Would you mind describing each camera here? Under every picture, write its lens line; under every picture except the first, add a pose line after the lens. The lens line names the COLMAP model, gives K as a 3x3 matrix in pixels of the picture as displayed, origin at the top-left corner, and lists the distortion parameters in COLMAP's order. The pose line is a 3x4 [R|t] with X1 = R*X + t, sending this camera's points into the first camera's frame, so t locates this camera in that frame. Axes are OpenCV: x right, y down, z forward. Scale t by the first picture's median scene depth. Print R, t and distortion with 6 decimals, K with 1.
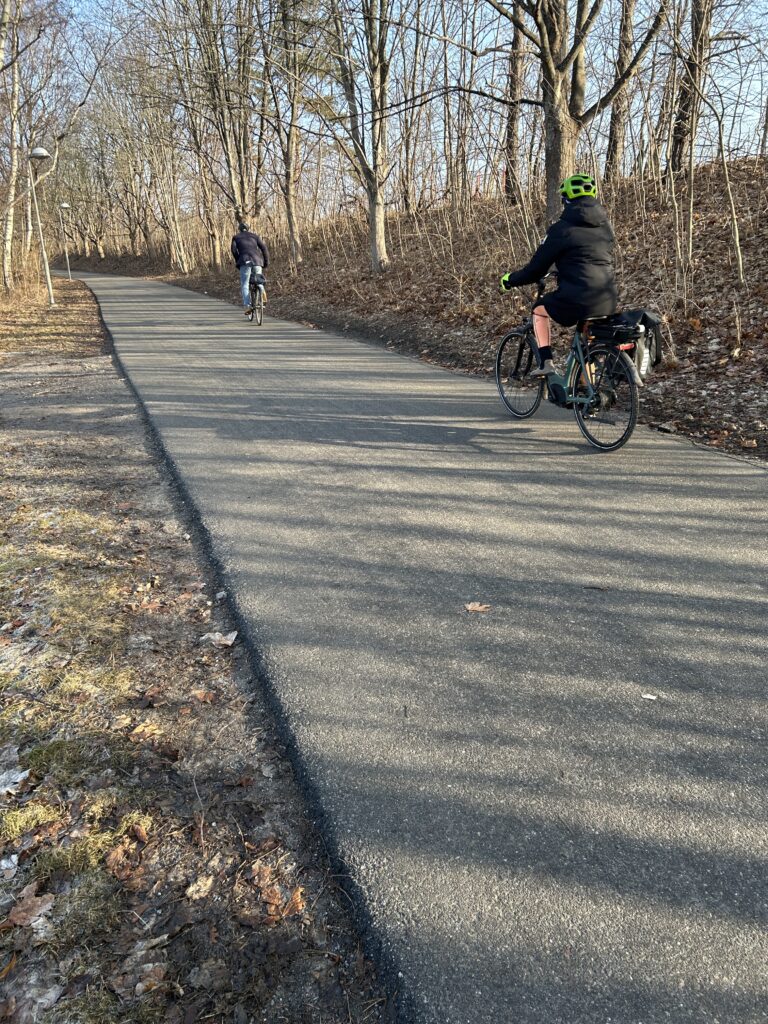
lens RADIAL K [[782.3, 0, 382.5], [0, 782.3, 512.2], [0, 0, 1]] dist [0.045496, -0.046126]
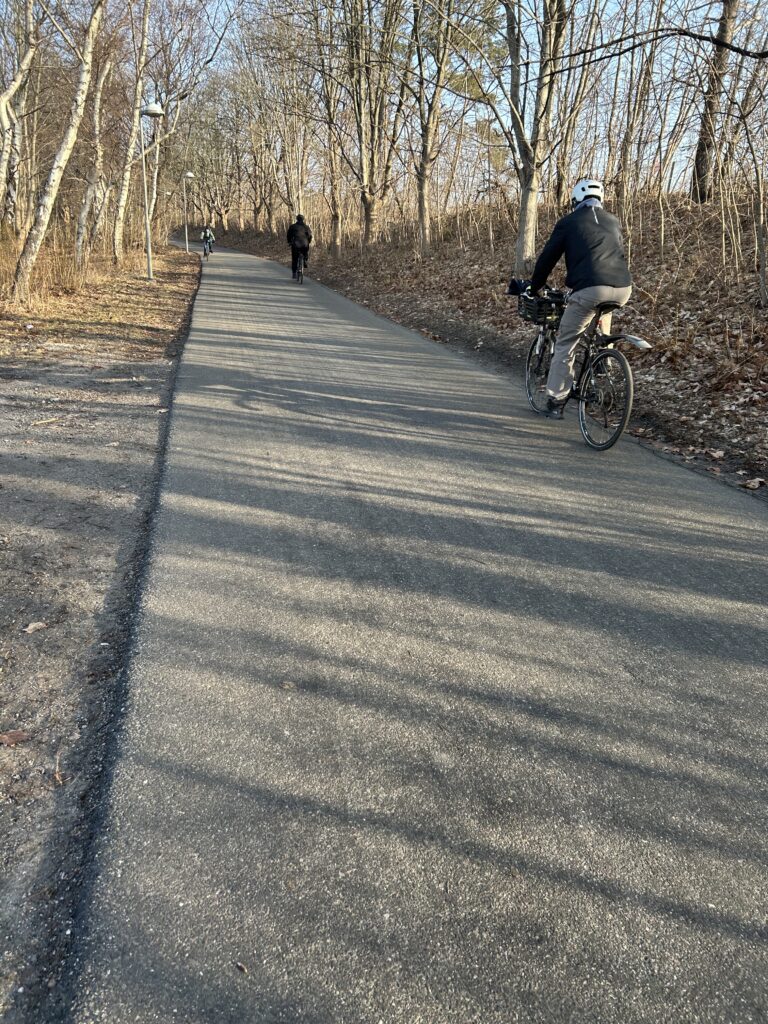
lens RADIAL K [[782.3, 0, 385.0], [0, 782.3, 511.5], [0, 0, 1]] dist [0.045496, -0.046126]
pose [[0.986785, 0.114312, -0.114837, -0.014144], [-0.113034, 0.993435, 0.017598, -0.035185], [0.116094, -0.004385, 0.993229, 0.103223]]
